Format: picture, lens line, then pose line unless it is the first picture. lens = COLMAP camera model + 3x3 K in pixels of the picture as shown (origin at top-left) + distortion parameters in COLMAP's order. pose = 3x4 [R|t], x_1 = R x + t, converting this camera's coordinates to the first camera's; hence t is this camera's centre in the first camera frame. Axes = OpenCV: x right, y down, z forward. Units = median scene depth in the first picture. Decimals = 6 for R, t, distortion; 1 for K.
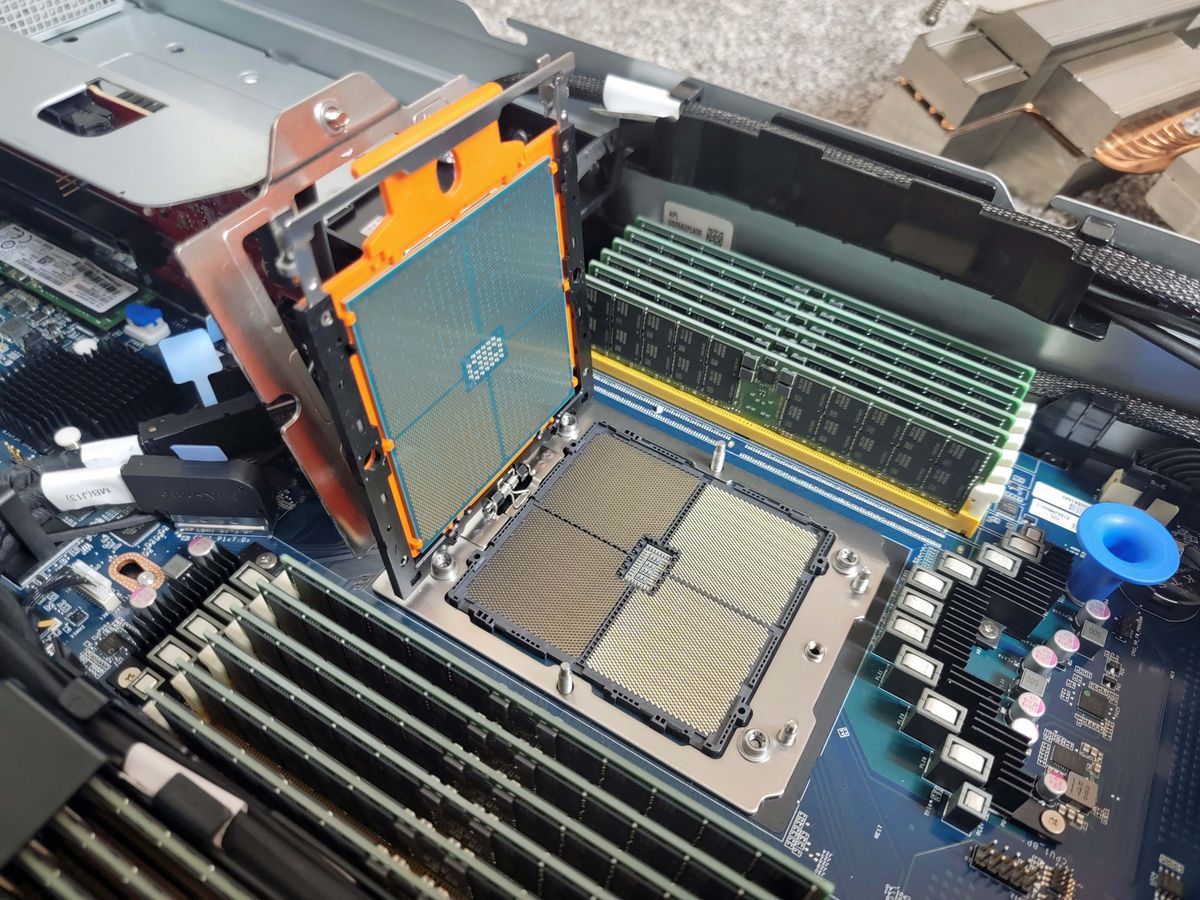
lens RADIAL K [[864.0, 0, 600.0], [0, 864.0, 450.0], [0, 0, 1]] dist [0.001033, 0.001230]
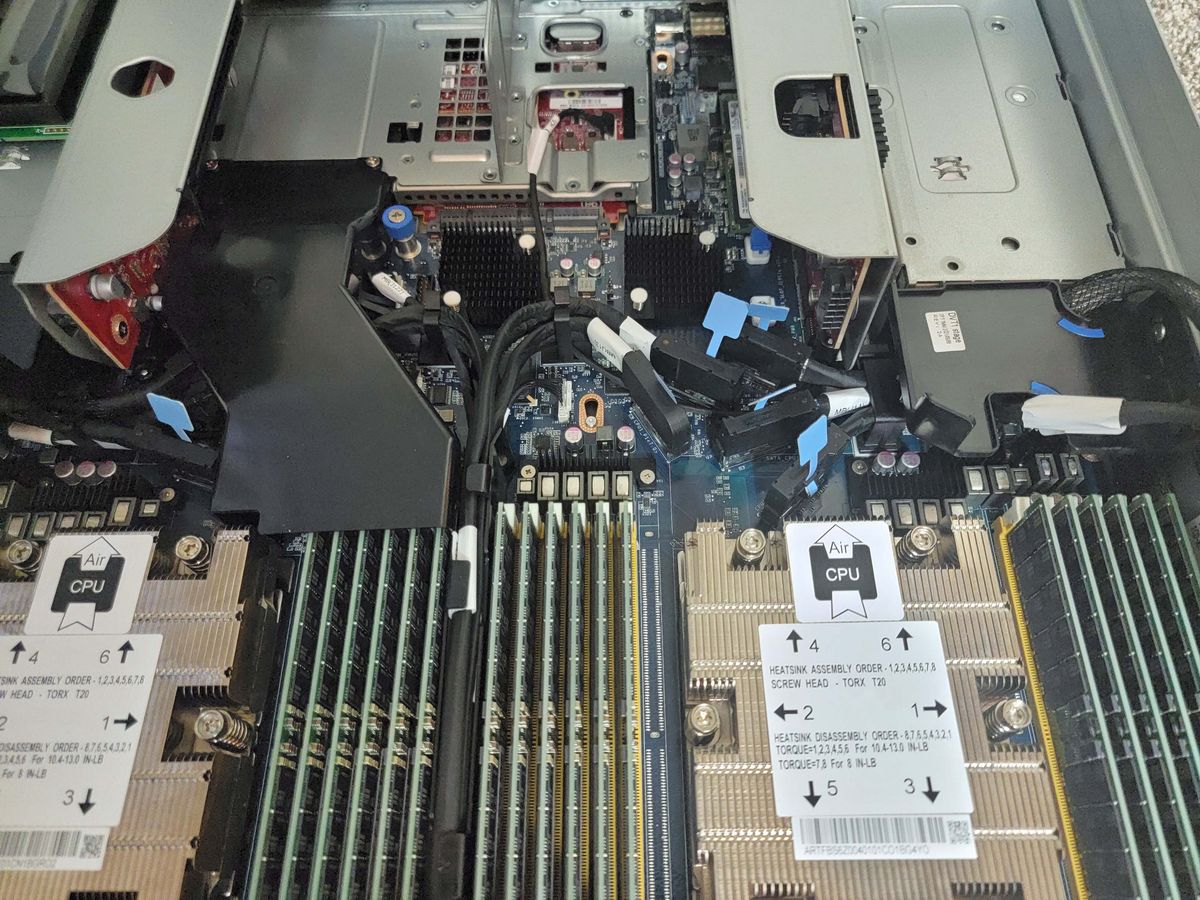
lens RADIAL K [[858.9, 0, 624.6], [0, 858.9, 451.9], [0, 0, 1]] dist [0.003764, 0.000122]
pose [[0.517935, 0.733605, -0.439963, 0.131872], [-0.612127, 0.677116, 0.408429, -0.388458], [0.597531, 0.057773, 0.799761, -0.053476]]
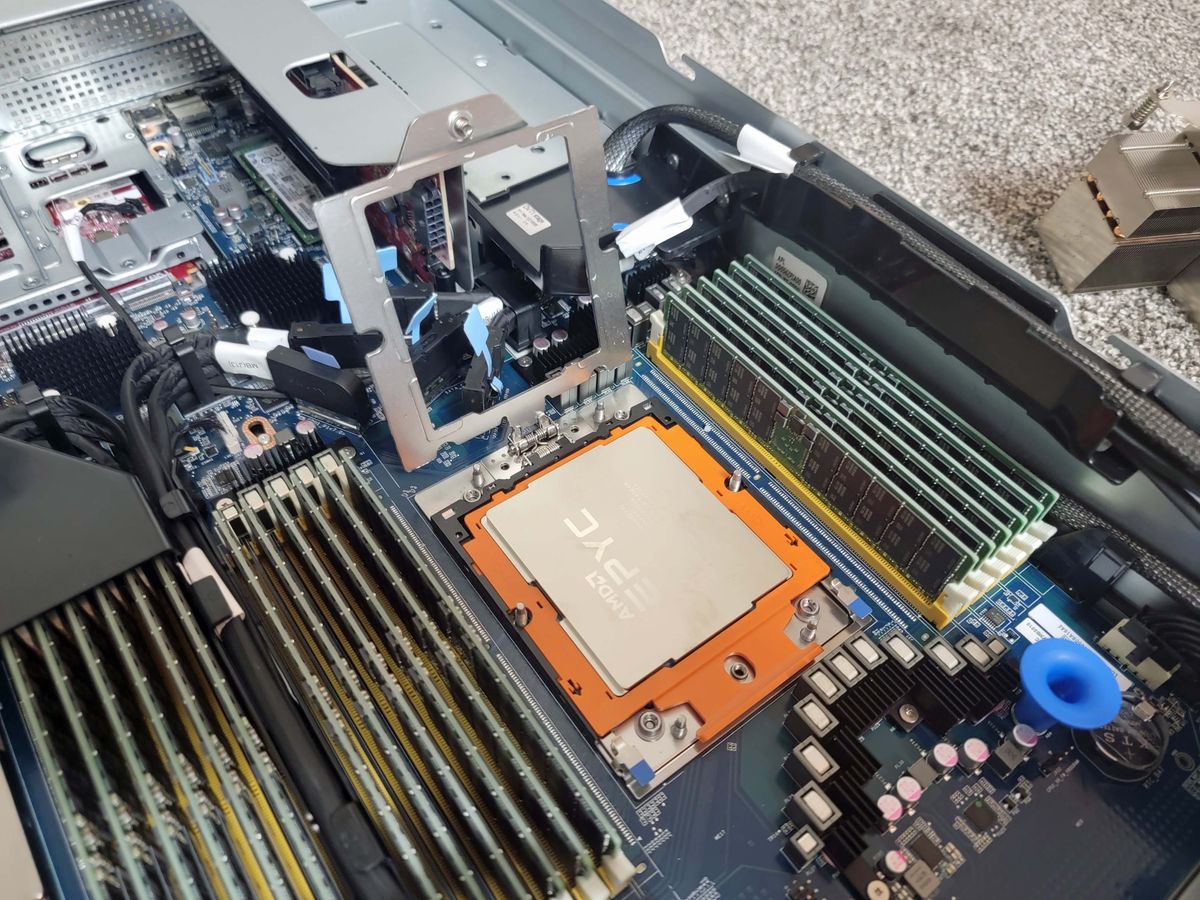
lens RADIAL K [[851.3, 0, 584.0], [0, 851.3, 455.2], [0, 0, 1]] dist [0.006325, 0.002527]
pose [[0.921754, 0.292047, -0.255105, 0.244887], [-0.283598, 0.956373, 0.070160, -0.052843], [0.264466, 0.007677, 0.964364, -0.109903]]
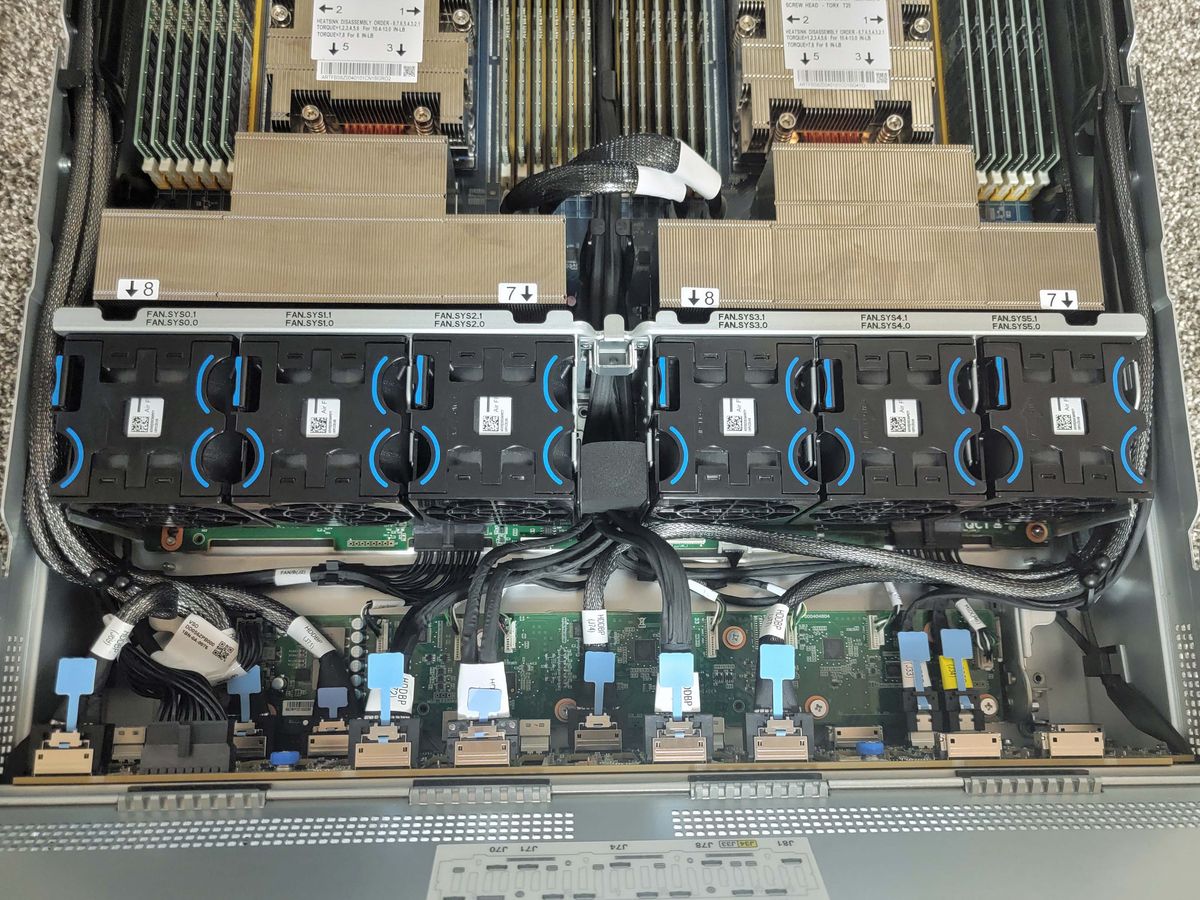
lens RADIAL K [[902.1, 0, 599.5], [0, 902.1, 493.4], [0, 0, 1]] dist [0.007733, 0.004650]
pose [[0.516817, 0.833054, -0.197286, 0.963700], [-0.650809, 0.532031, 0.541655, -0.125402], [0.556190, -0.151541, 0.817122, -0.988512]]
